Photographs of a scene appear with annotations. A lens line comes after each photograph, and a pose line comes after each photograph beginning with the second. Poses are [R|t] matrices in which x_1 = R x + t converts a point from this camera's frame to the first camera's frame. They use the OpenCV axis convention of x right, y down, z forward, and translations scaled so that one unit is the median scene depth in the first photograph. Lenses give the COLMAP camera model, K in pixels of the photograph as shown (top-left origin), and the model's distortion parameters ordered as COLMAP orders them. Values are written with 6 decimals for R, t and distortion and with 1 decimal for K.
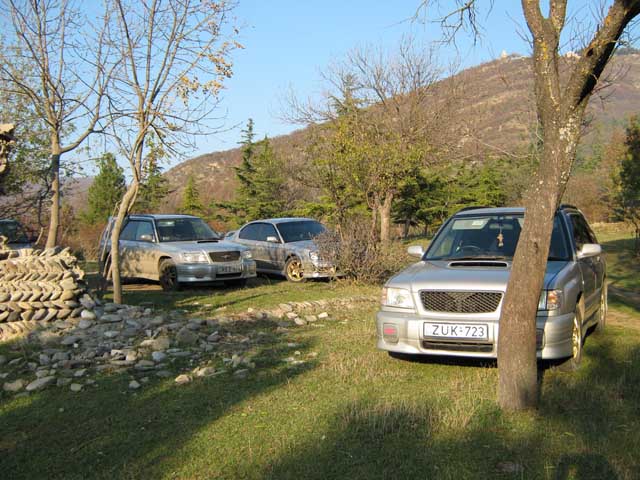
lens RADIAL K [[720.1, 0, 320.6], [0, 720.1, 239.3], [0, 0, 1]] dist [-0.080949, 0.000000]
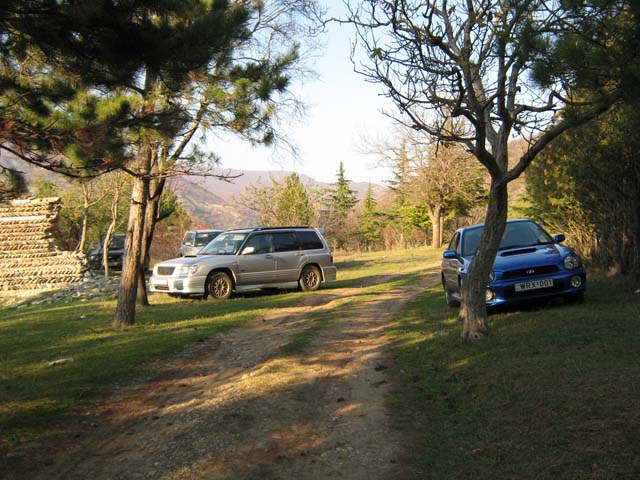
lens RADIAL K [[720.1, 0, 319.5], [0, 720.1, 240.9], [0, 0, 1]] dist [-0.080949, 0.000000]
pose [[0.934340, -0.014162, -0.356100, 0.629631], [0.014217, 0.999896, -0.002463, -0.001645], [0.356098, -0.002761, 0.934445, -0.461389]]
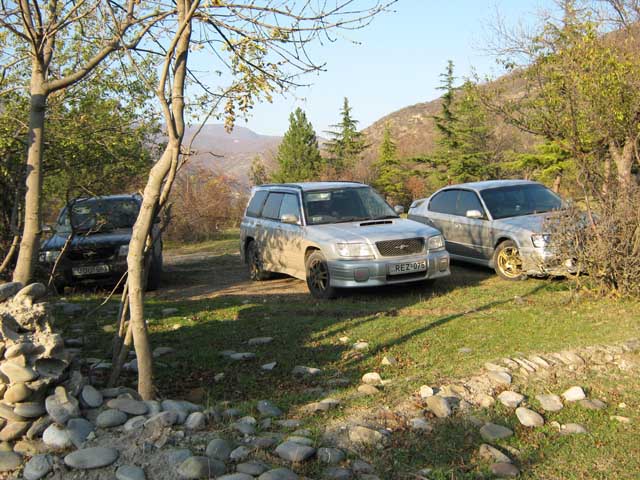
lens RADIAL K [[720.1, 0, 323.5], [0, 720.1, 241.1], [0, 0, 1]] dist [-0.080949, 0.000000]
pose [[0.960846, -0.007745, -0.276975, -0.017384], [0.026795, 0.997521, 0.065061, -0.024099], [0.275784, -0.069935, 0.958672, 0.326951]]
